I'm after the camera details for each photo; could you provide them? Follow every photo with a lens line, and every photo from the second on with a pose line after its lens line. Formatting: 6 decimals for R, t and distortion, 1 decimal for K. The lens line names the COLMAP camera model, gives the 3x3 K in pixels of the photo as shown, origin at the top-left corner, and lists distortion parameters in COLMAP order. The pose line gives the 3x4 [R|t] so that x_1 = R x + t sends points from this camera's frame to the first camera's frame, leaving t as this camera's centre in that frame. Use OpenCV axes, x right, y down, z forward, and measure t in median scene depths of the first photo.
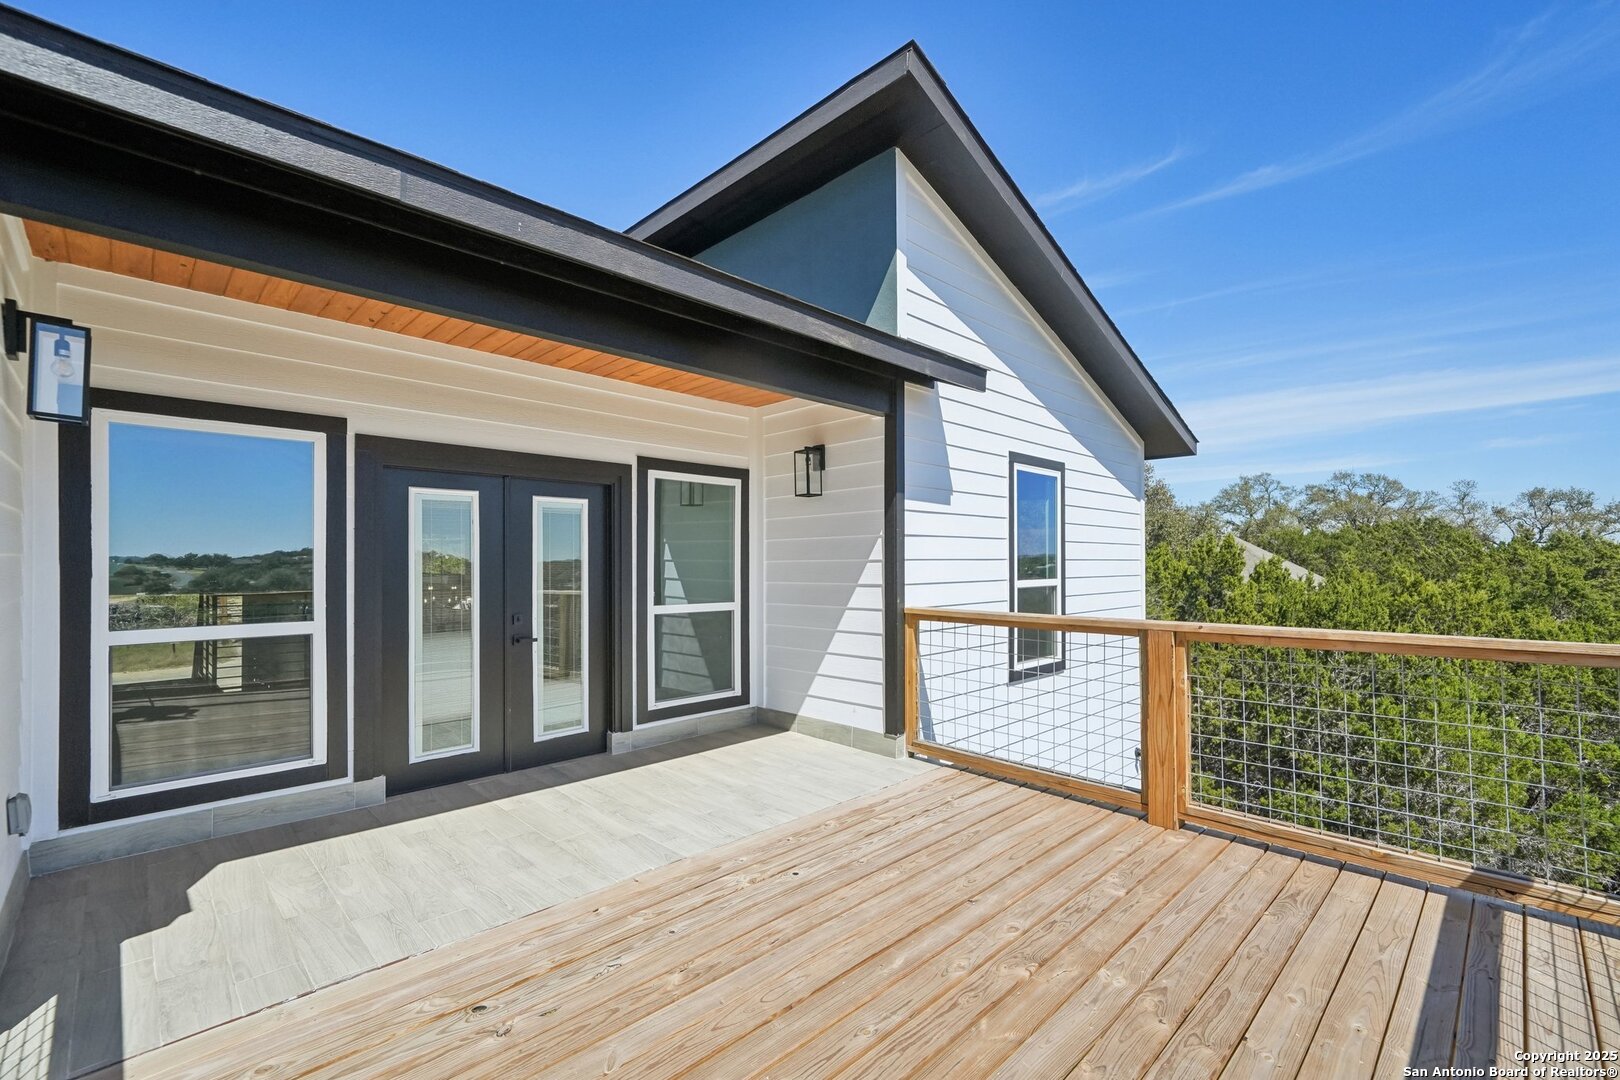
lens RADIAL K [[720.3, 0, 808.7], [0, 720.3, 553.1], [0, 0, 1]] dist [0.003542, 0.001258]
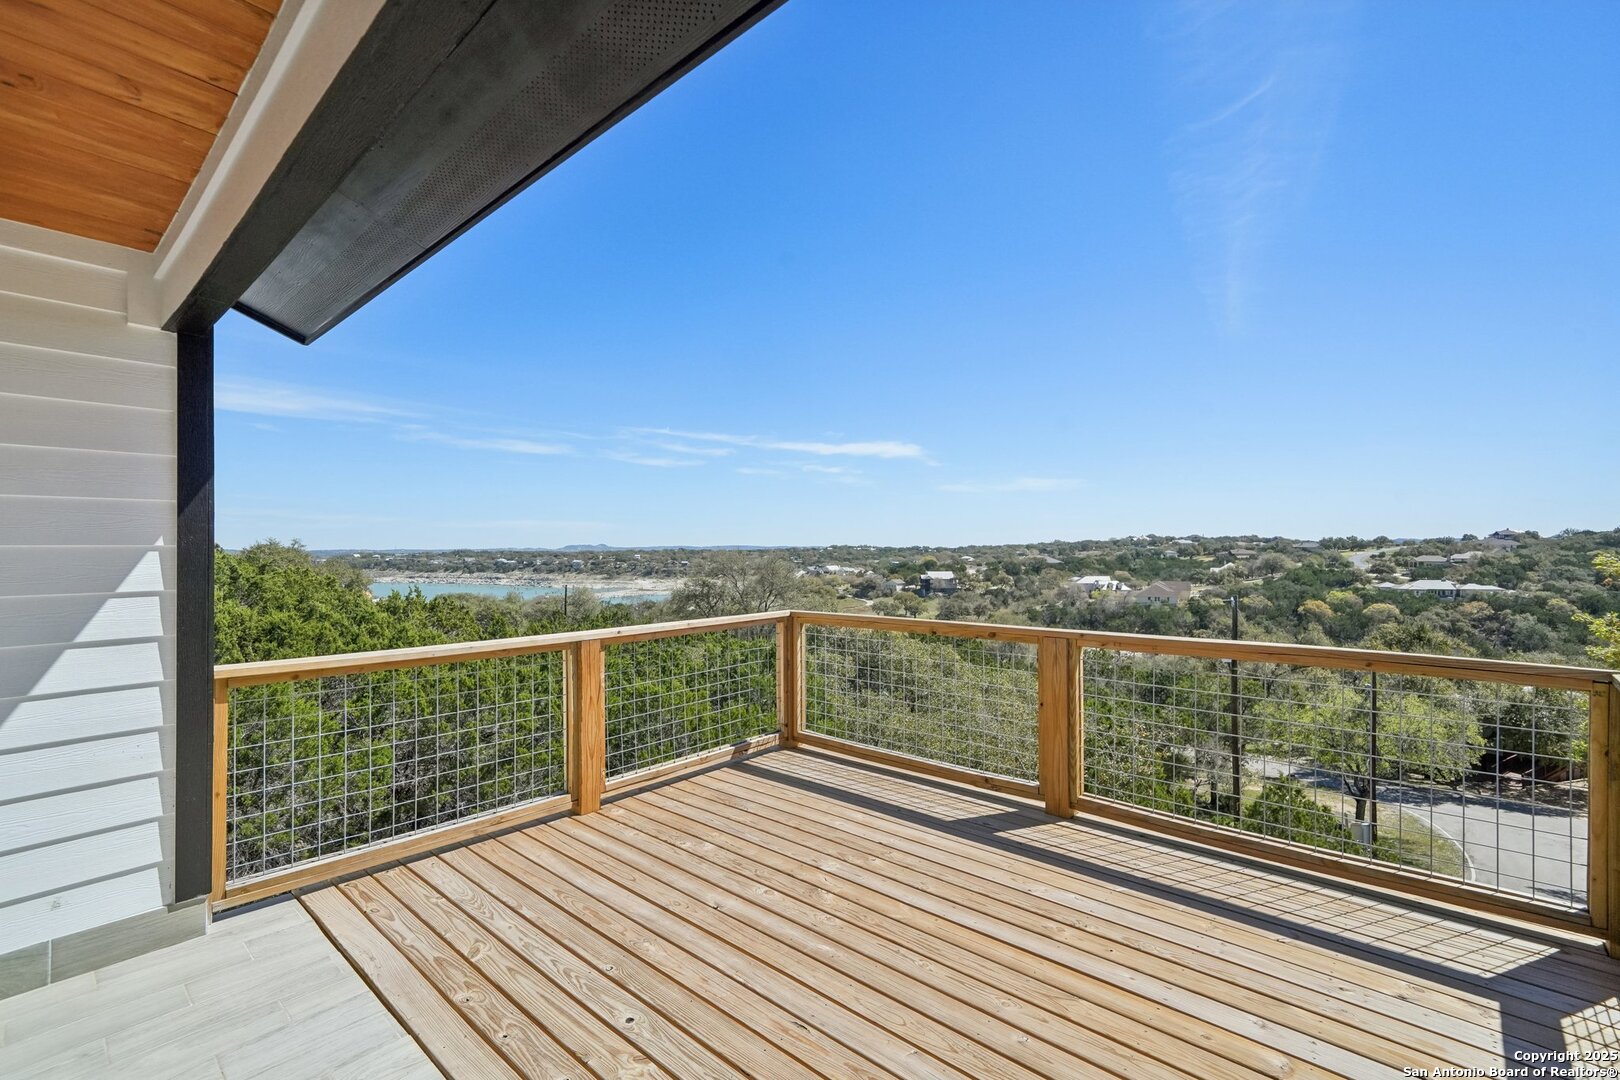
lens RADIAL K [[720.3, 0, 810.6], [0, 720.3, 555.3], [0, 0, 1]] dist [0.003542, 0.001258]
pose [[-0.105434, -0.006169, 0.994407, -0.743165], [-0.011484, 0.999922, 0.004986, -0.038609], [-0.994360, -0.010894, -0.105497, 0.861516]]
